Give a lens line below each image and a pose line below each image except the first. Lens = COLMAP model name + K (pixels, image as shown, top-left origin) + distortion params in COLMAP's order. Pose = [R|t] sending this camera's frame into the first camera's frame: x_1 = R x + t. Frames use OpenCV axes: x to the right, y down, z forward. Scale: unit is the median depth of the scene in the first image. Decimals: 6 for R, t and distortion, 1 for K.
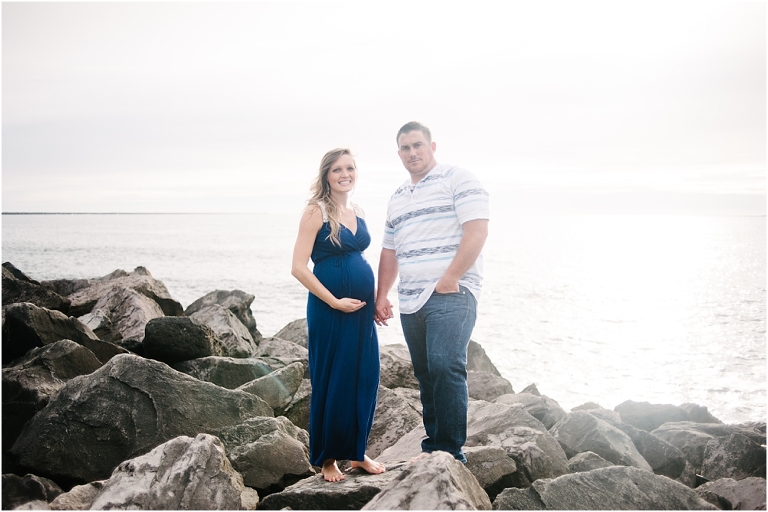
lens RADIAL K [[795.7, 0, 384.0], [0, 795.7, 256.0], [0, 0, 1]] dist [-0.090946, 0.134757]
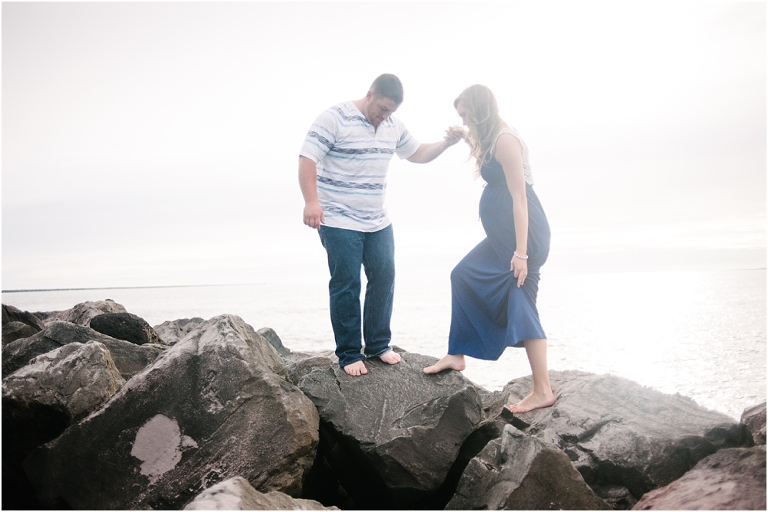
lens RADIAL K [[795.7, 0, 384.0], [0, 795.7, 256.0], [0, 0, 1]] dist [-0.090946, 0.134757]
pose [[0.999395, -0.034775, 0.000500, 0.285674], [0.034692, 0.995774, -0.085036, 0.223768], [0.002460, 0.085002, 0.996378, -0.364652]]
